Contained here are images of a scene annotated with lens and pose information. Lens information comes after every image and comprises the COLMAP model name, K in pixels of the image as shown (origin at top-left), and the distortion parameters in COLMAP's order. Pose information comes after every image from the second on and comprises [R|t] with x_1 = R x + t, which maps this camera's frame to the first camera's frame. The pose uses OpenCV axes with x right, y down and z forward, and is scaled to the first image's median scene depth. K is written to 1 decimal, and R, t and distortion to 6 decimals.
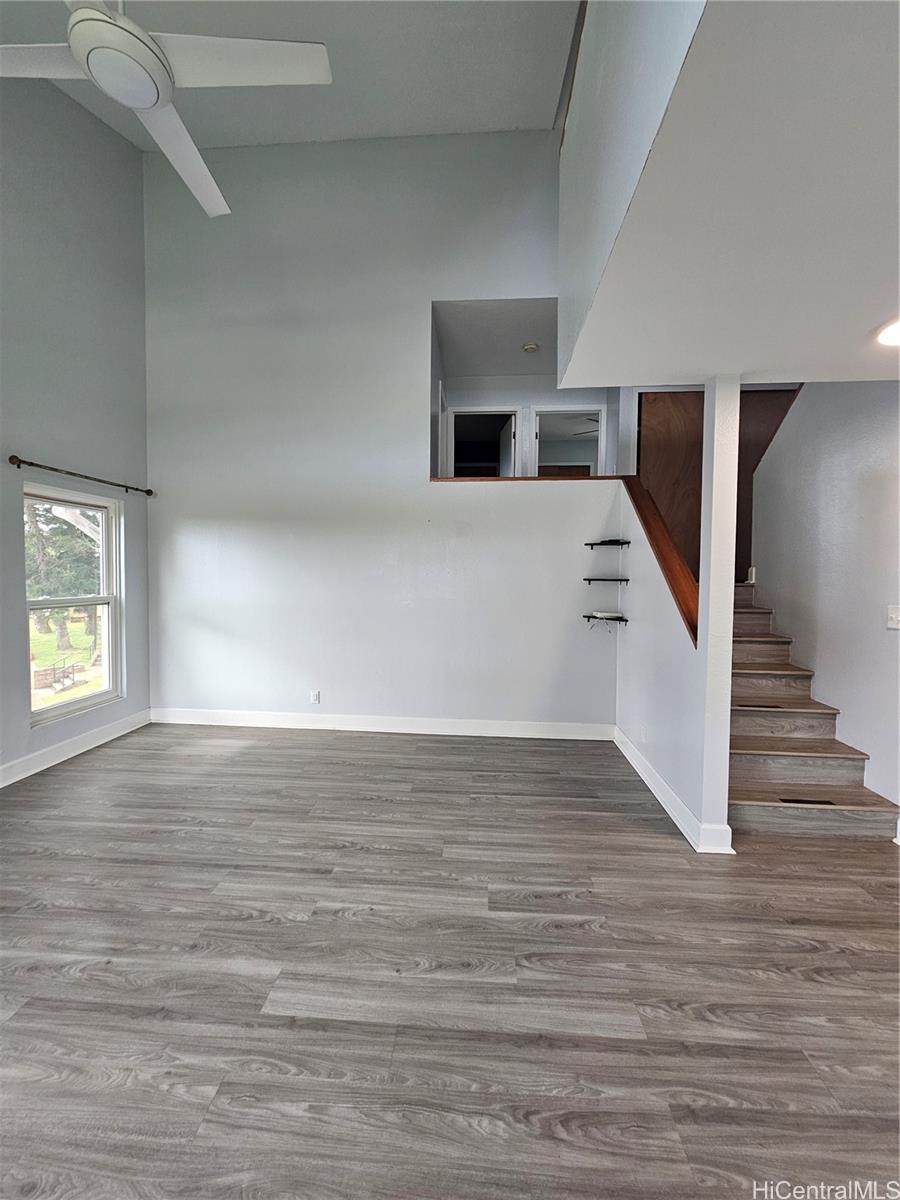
lens RADIAL K [[485.7, 0, 453.8], [0, 485.7, 600.5], [0, 0, 1]] dist [-0.006595, -0.000365]
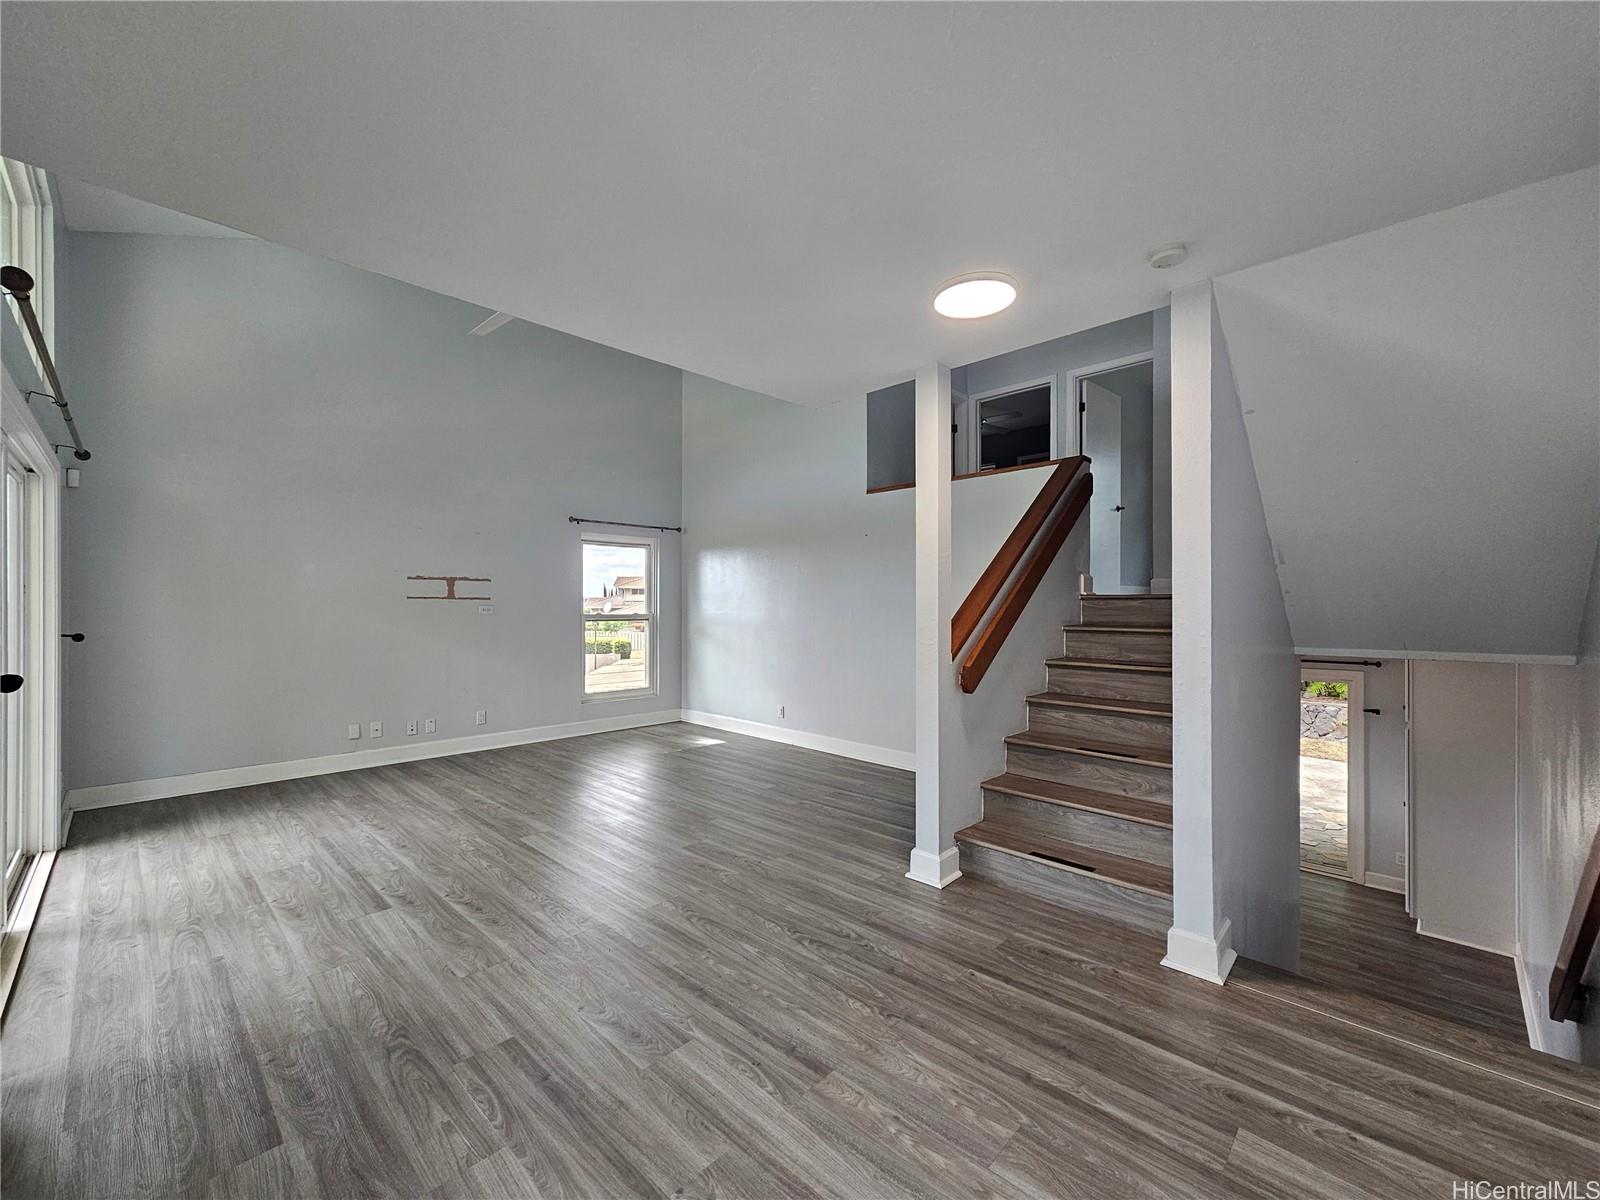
lens RADIAL K [[647.6, 0, 793.0], [0, 647.6, 601.9], [0, 0, 1]] dist [-0.006595, -0.000365]
pose [[0.770393, -0.011291, -0.637470, 0.941375], [-0.028442, 0.998239, -0.052053, 0.053623], [0.636935, 0.058232, 0.768715, -0.101766]]
